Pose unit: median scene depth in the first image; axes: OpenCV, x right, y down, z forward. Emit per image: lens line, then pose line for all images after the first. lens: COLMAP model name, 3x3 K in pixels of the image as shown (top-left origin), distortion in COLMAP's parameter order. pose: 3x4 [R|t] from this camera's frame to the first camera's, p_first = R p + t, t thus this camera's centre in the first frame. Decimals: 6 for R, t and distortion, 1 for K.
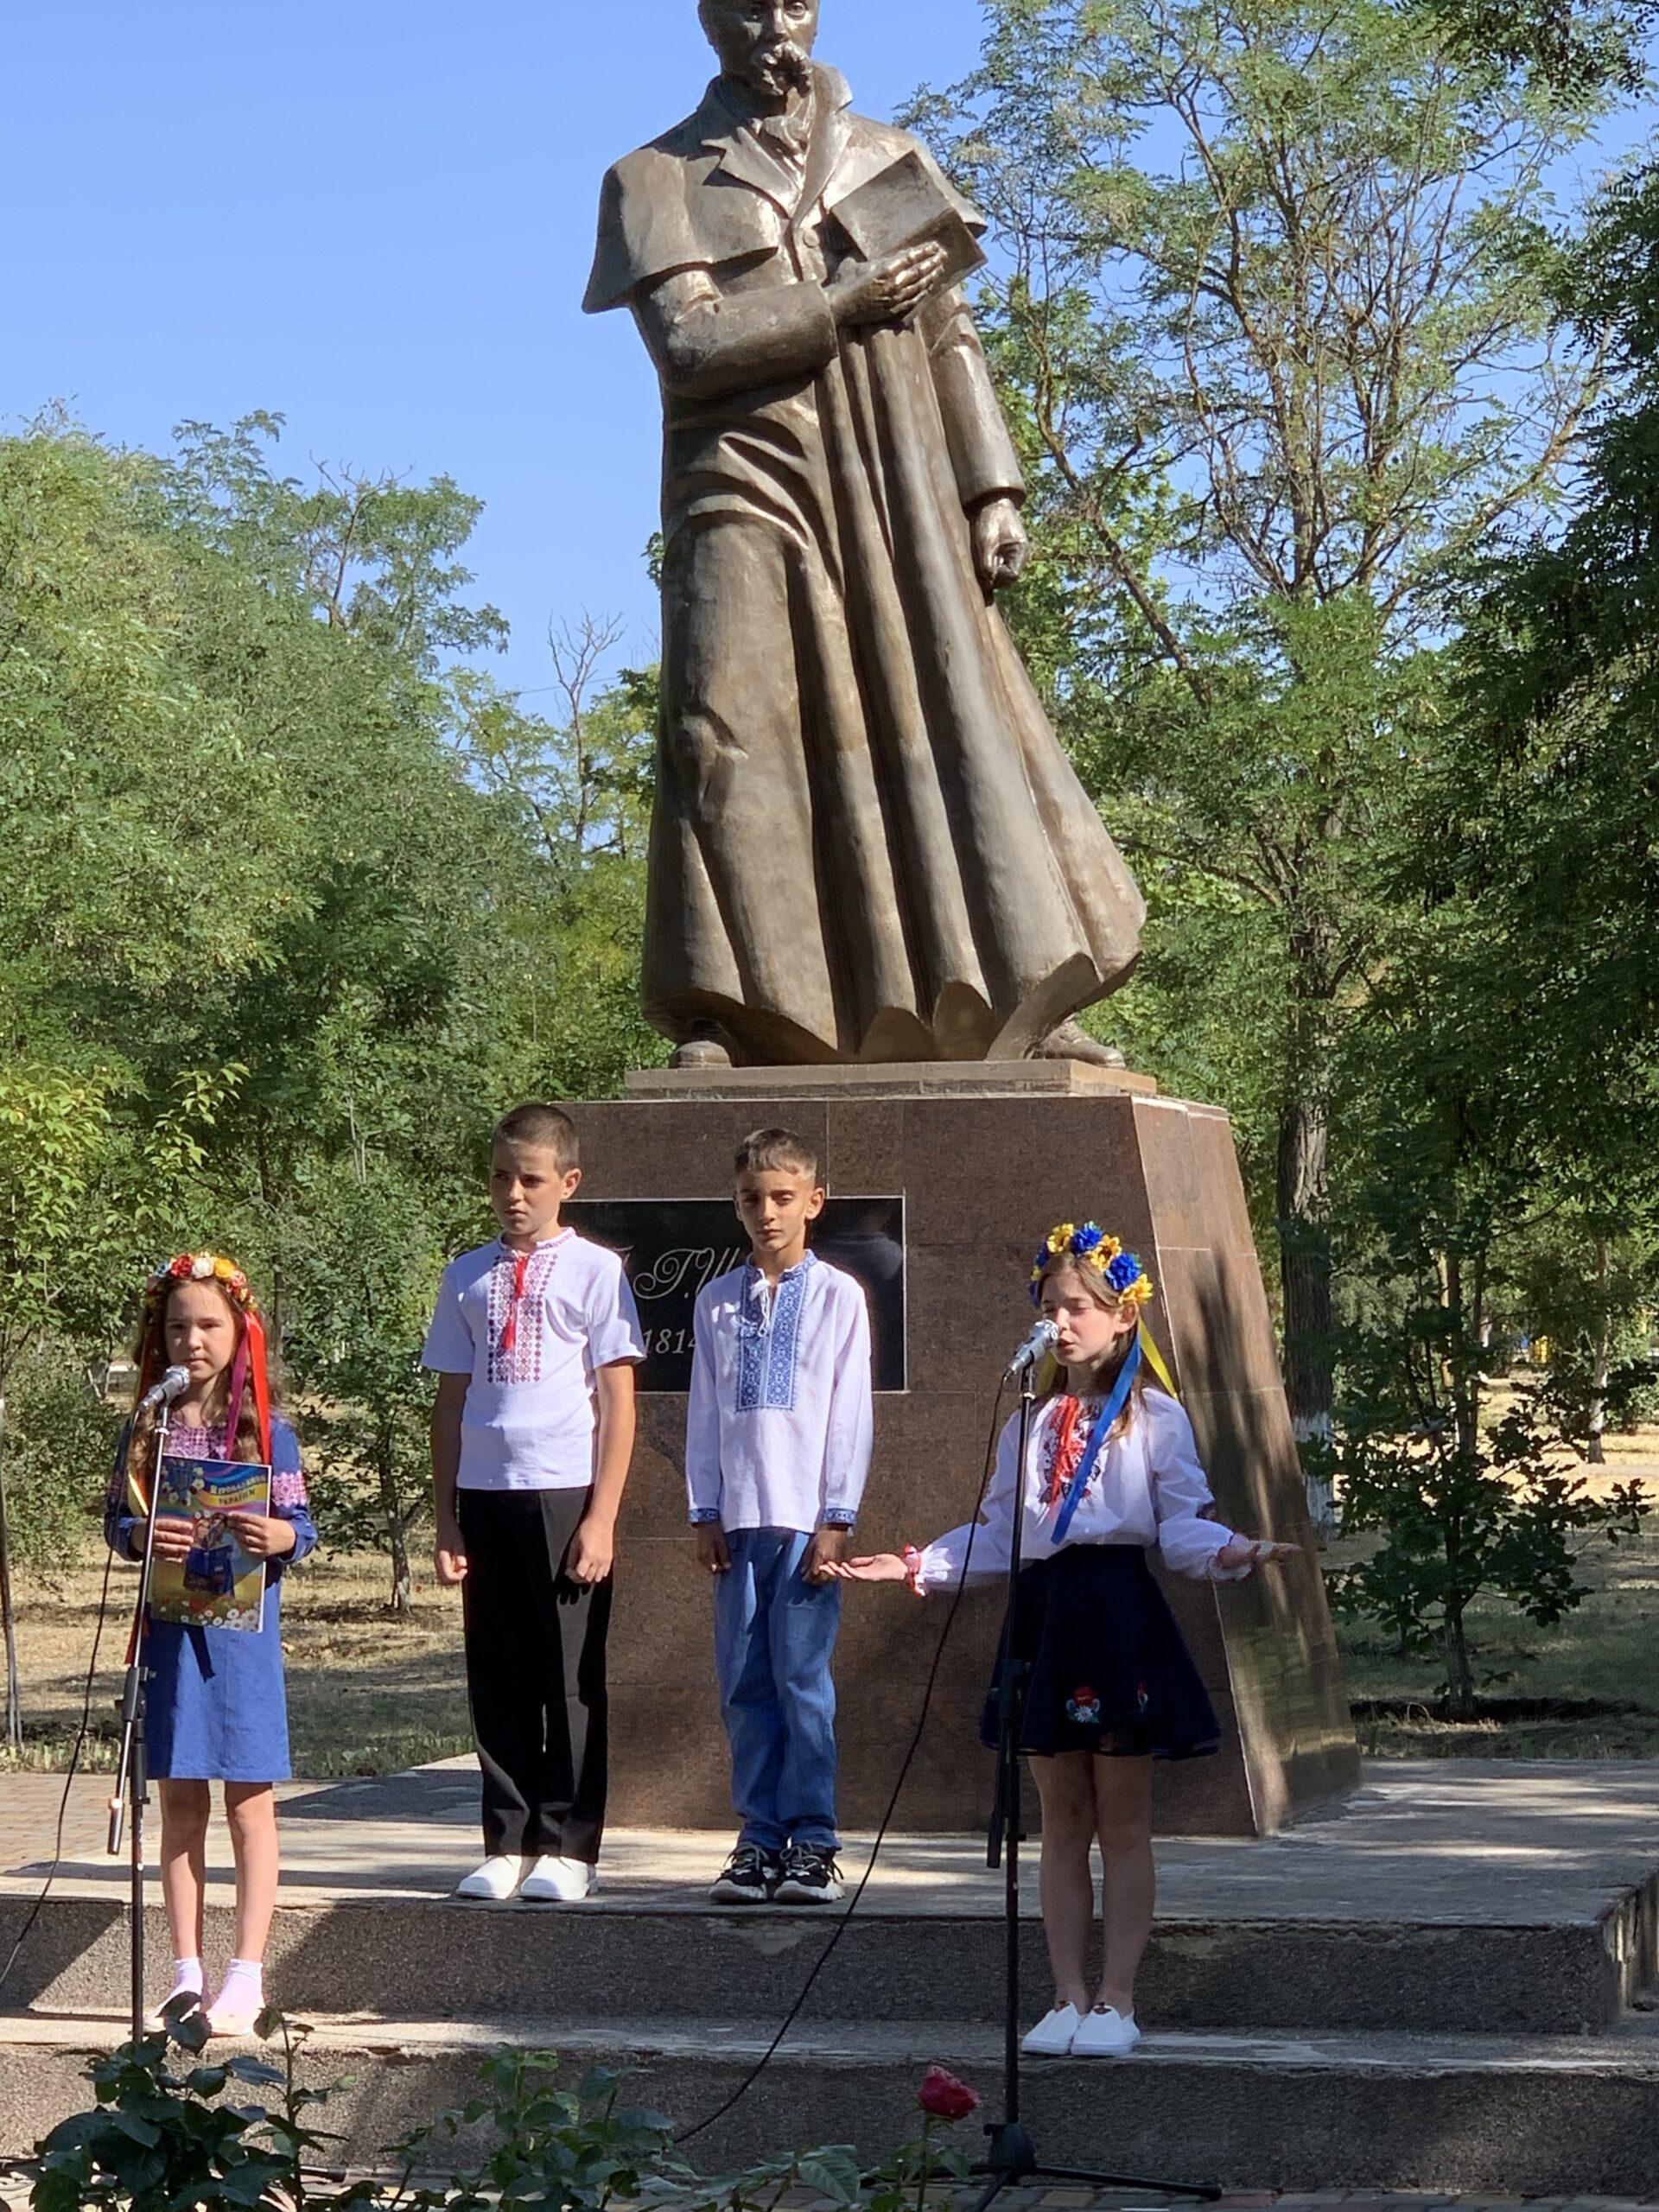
lens RADIAL K [[6057.7, 0, 877.2], [0, 6057.7, 1178.6], [0, 0, 1]] dist [-0.037790, 0.140833]
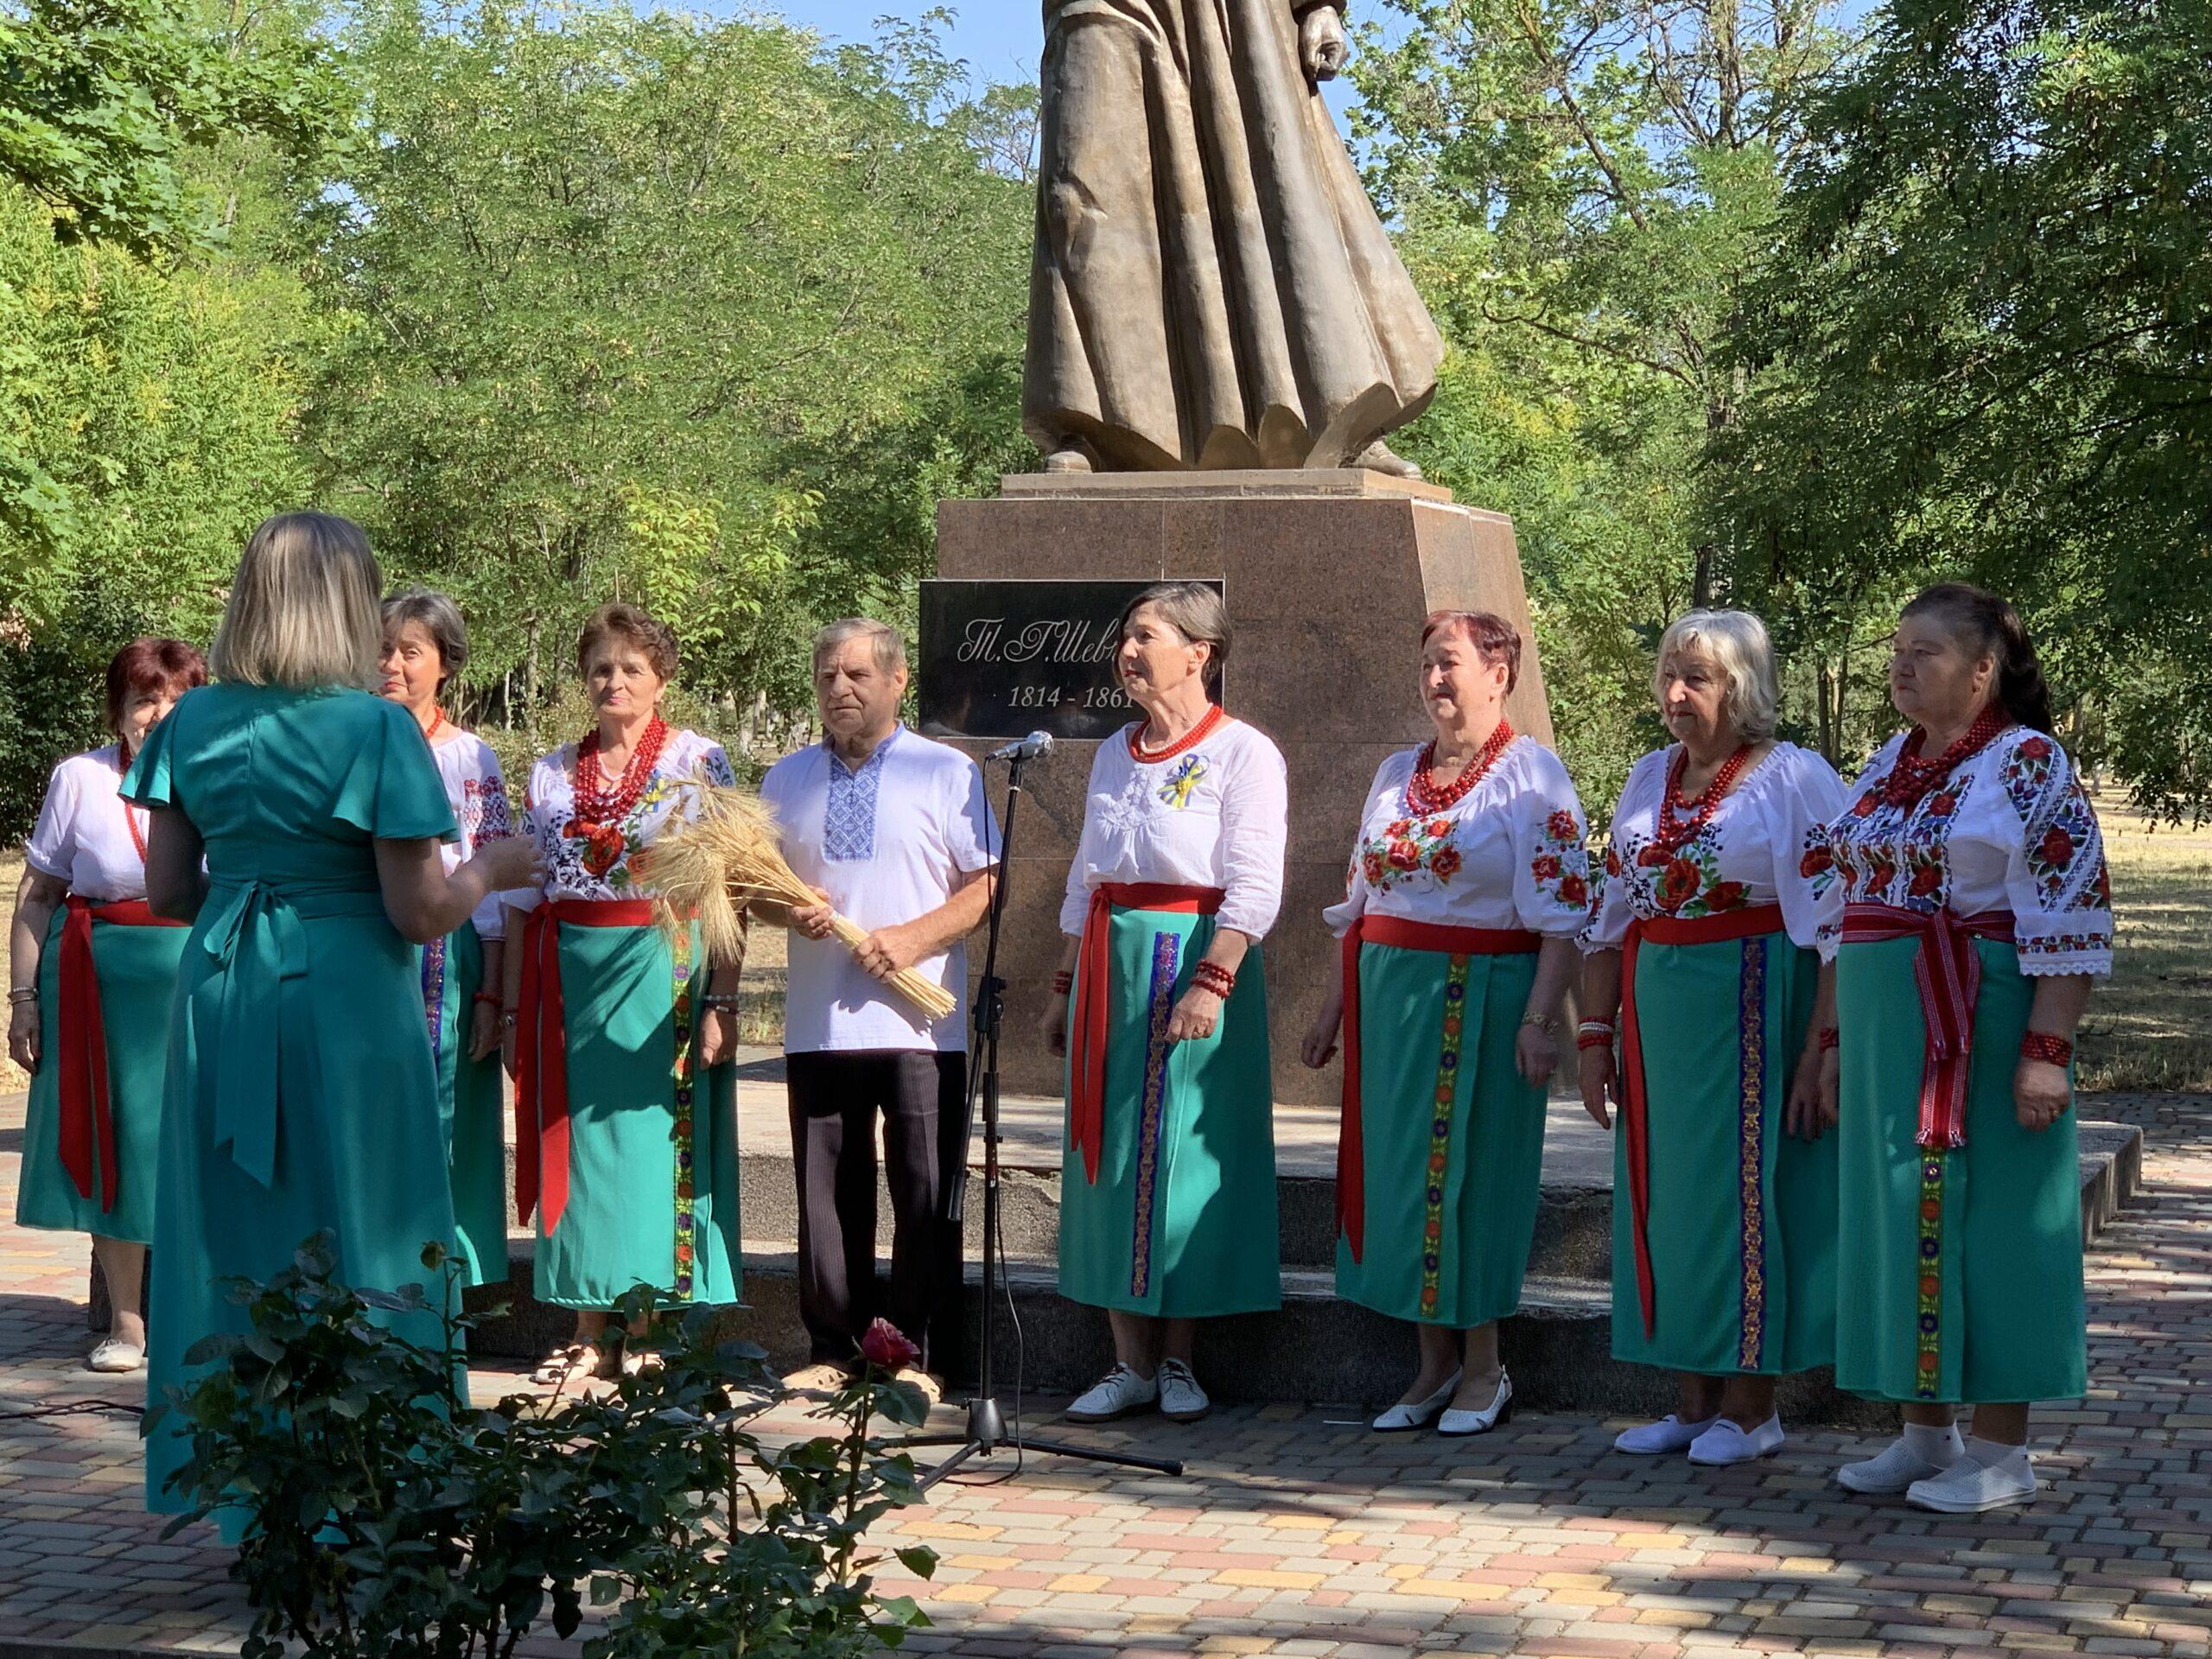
lens RADIAL K [[4520.6, 0, 1106.0], [0, 4520.6, 829.5], [0, 0, 1]] dist [-0.188662, 3.406736]
pose [[0.996653, 0.017820, -0.079783, 0.052401], [-0.013981, 0.998729, 0.048425, 0.009123], [0.080545, -0.047148, 0.995635, 0.093015]]
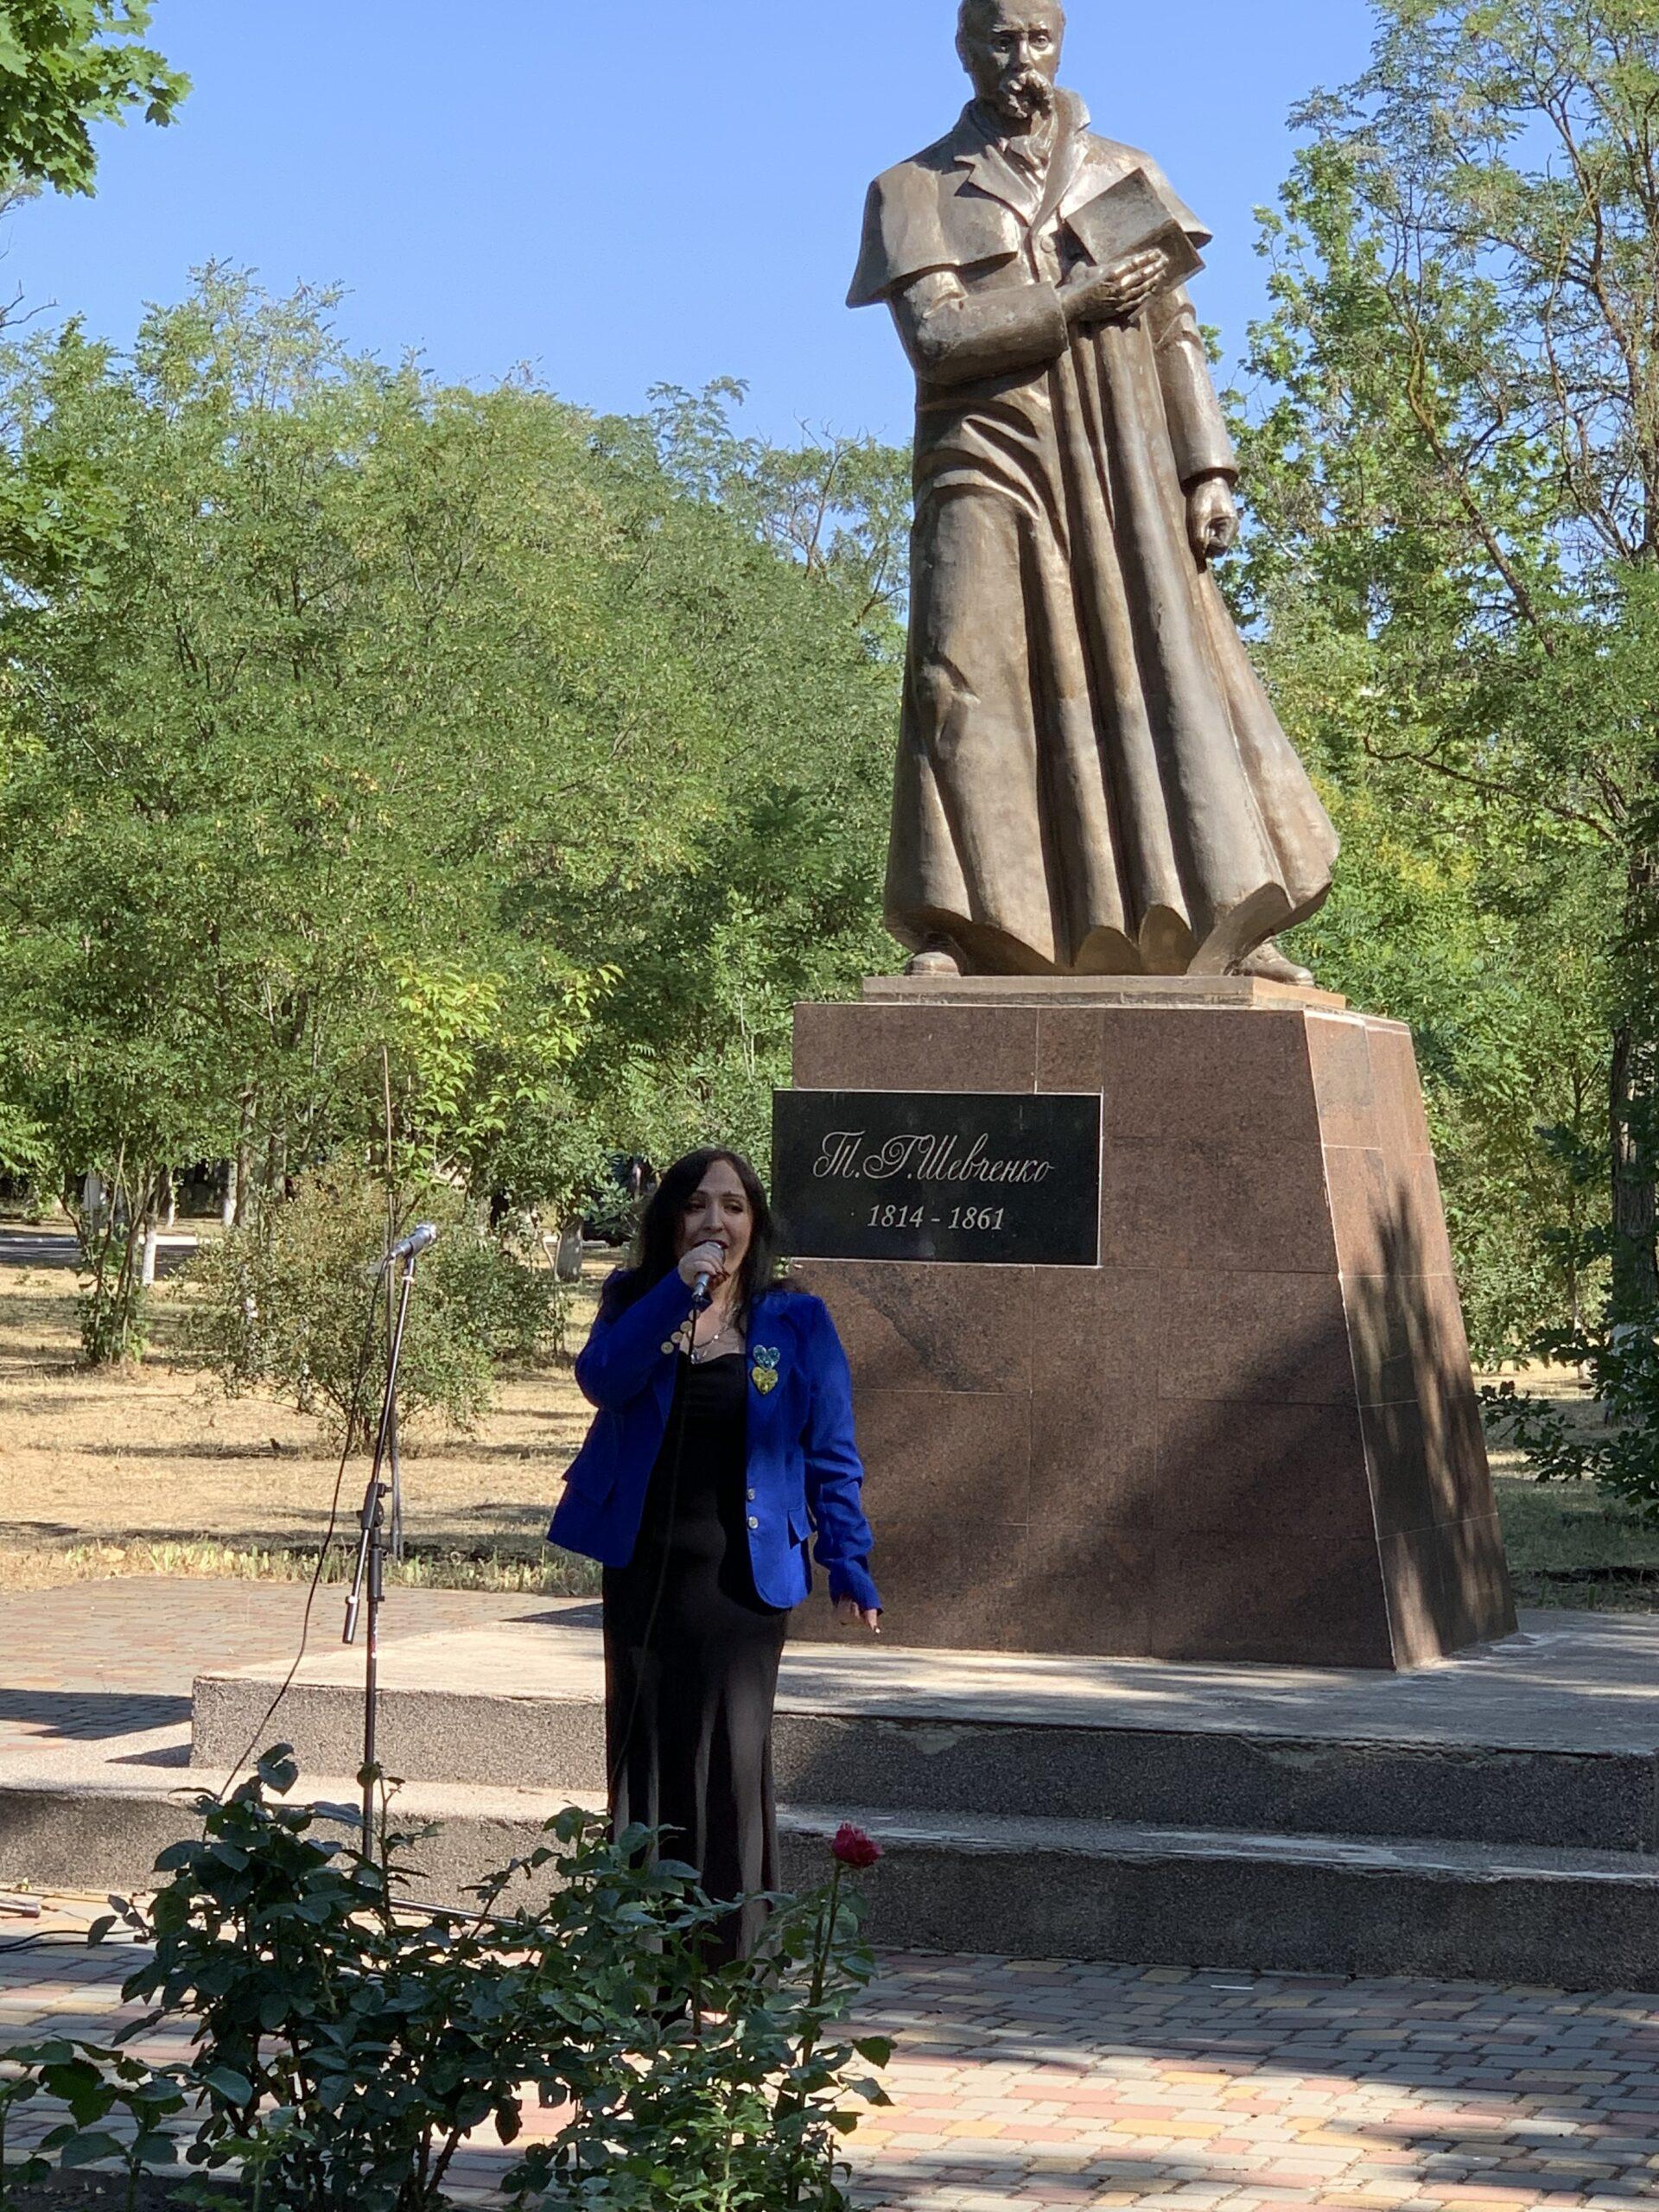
lens RADIAL K [[5573.1, 0, 829.5], [0, 5573.1, 1106.0], [0, 0, 1]] dist [-0.164350, 2.980753]
pose [[0.995499, 0.027737, -0.090618, 0.046647], [-0.027317, 0.999610, 0.005880, 0.000444], [0.090746, -0.003378, 0.995868, -0.037764]]
